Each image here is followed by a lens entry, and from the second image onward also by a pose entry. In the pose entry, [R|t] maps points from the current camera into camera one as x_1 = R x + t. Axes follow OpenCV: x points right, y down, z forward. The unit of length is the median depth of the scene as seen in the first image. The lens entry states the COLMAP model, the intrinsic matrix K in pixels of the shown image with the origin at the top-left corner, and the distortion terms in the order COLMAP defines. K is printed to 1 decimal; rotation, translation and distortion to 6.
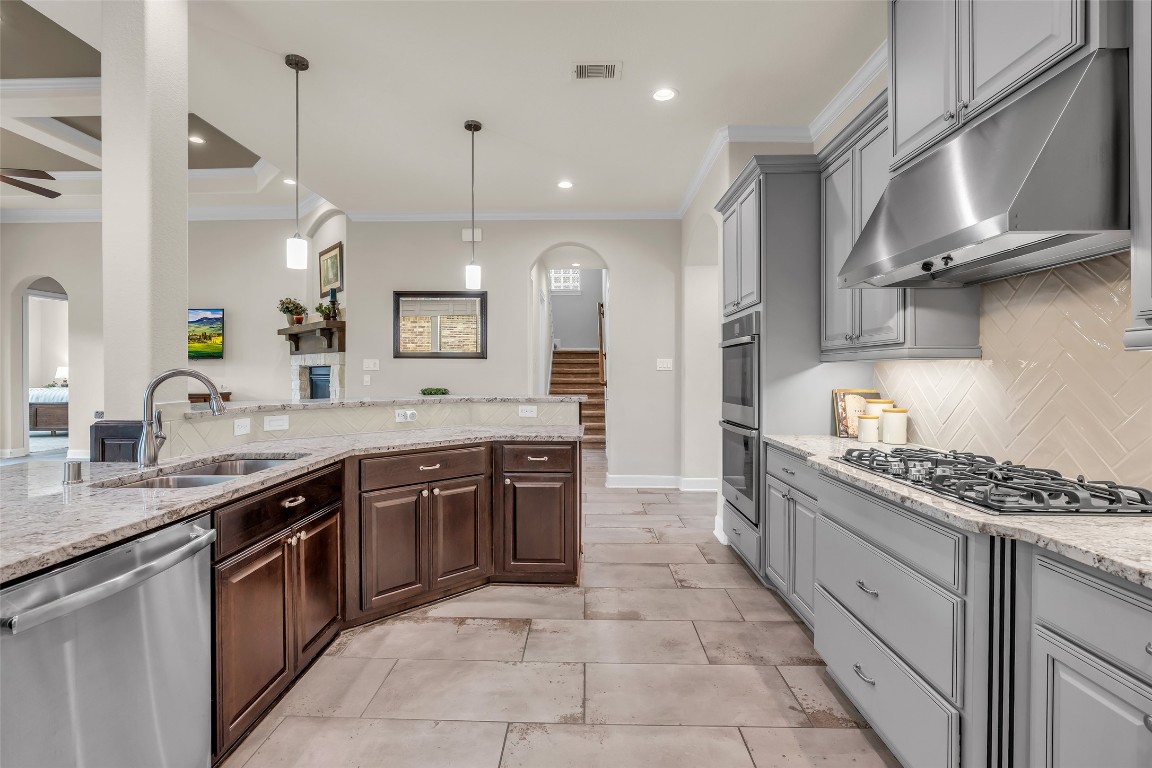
lens RADIAL K [[530.6, 0, 579.3], [0, 530.6, 376.0], [0, 0, 1]] dist [-0.013917, 0.003771]
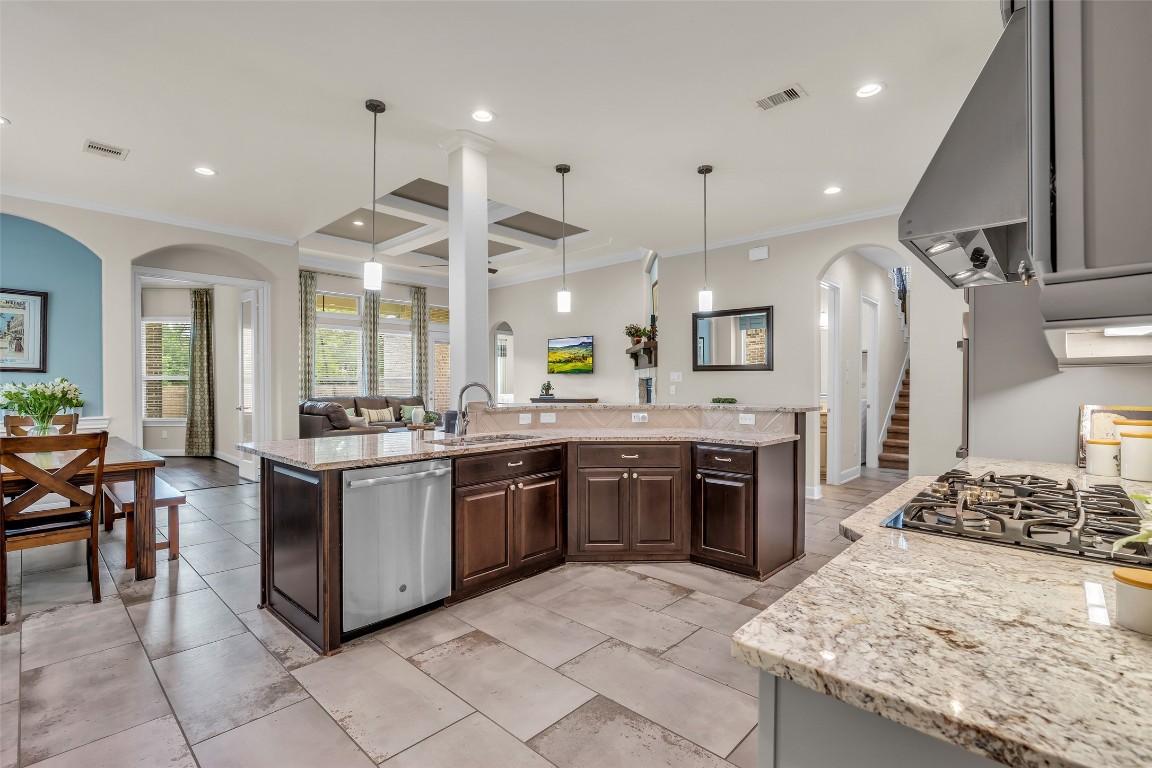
lens RADIAL K [[530.6, 0, 572.3], [0, 530.6, 384.7], [0, 0, 1]] dist [-0.013917, 0.003771]
pose [[0.740947, -0.002074, -0.671560, 0.446265], [0.000255, 0.999996, -0.002808, -0.001441], [0.671563, 0.001909, 0.740945, -0.061703]]
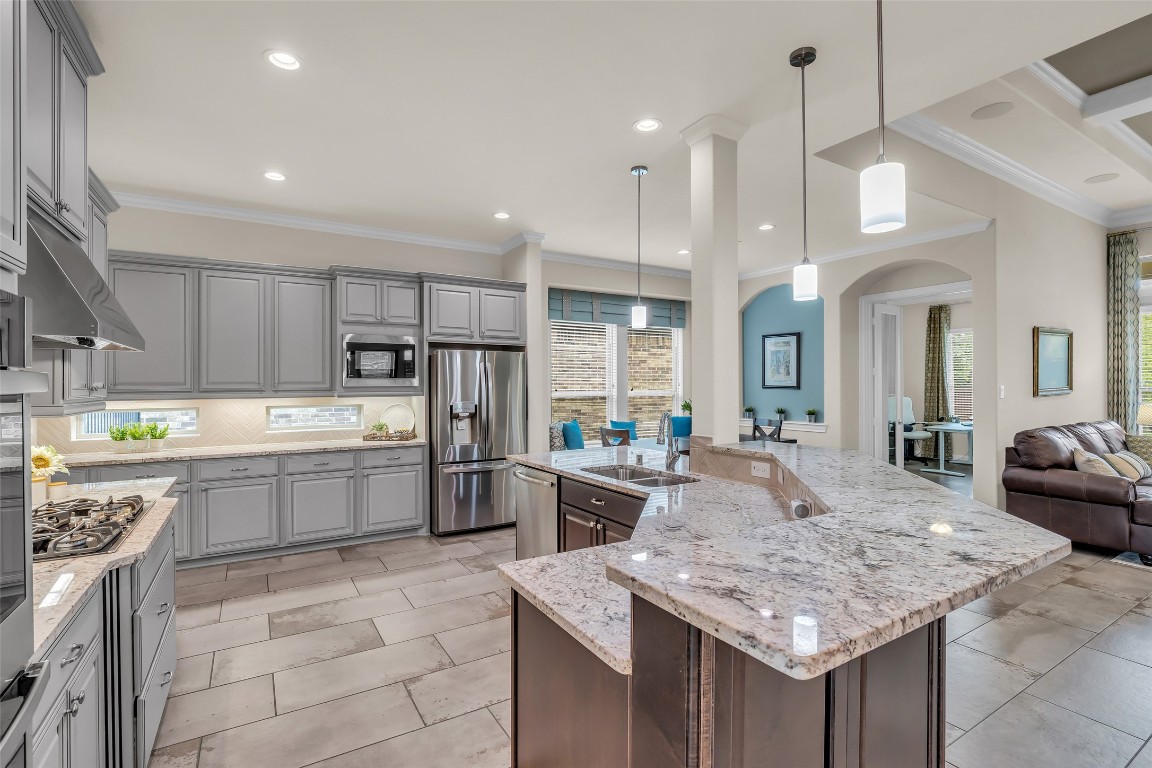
lens RADIAL K [[530.6, 0, 576.3], [0, 530.6, 386.8], [0, 0, 1]] dist [-0.013917, 0.003771]
pose [[-0.842588, 0.003631, -0.538546, 0.224374], [-0.000516, 0.999971, 0.007550, -0.070282], [0.538558, 0.006639, -0.842562, 1.473258]]
